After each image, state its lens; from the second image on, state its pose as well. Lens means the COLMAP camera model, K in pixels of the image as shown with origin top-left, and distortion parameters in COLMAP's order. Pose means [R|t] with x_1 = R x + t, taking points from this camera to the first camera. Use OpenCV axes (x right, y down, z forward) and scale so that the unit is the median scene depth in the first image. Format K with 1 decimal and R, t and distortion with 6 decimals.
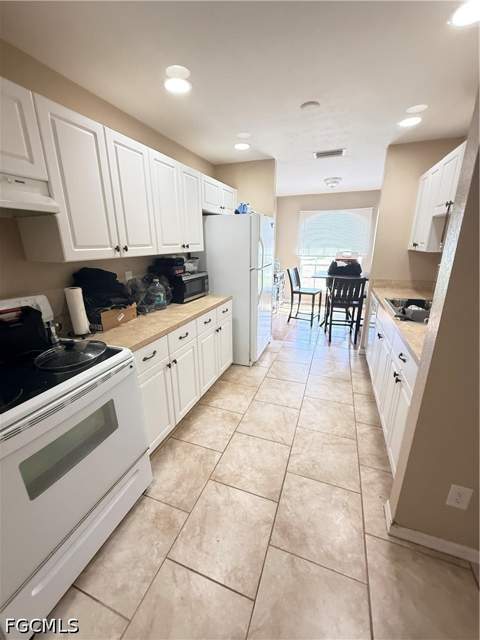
lens RADIAL K [[255.6, 0, 239.6], [0, 255.6, 319.6], [0, 0, 1]] dist [-0.000125, -0.000004]
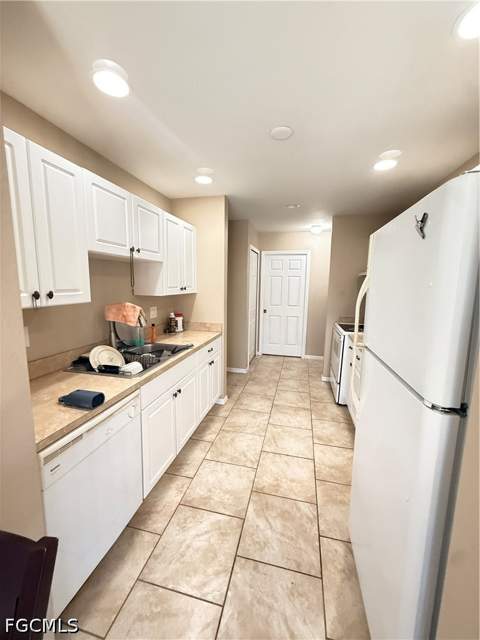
lens RADIAL K [[255.6, 0, 239.5], [0, 255.6, 318.7], [0, 0, 1]] dist [-0.000125, -0.000004]
pose [[-0.992845, 0.010414, -0.118959, 0.380968], [-0.040842, 0.906500, 0.420227, -0.458298], [0.112213, 0.422078, -0.899588, 1.458680]]
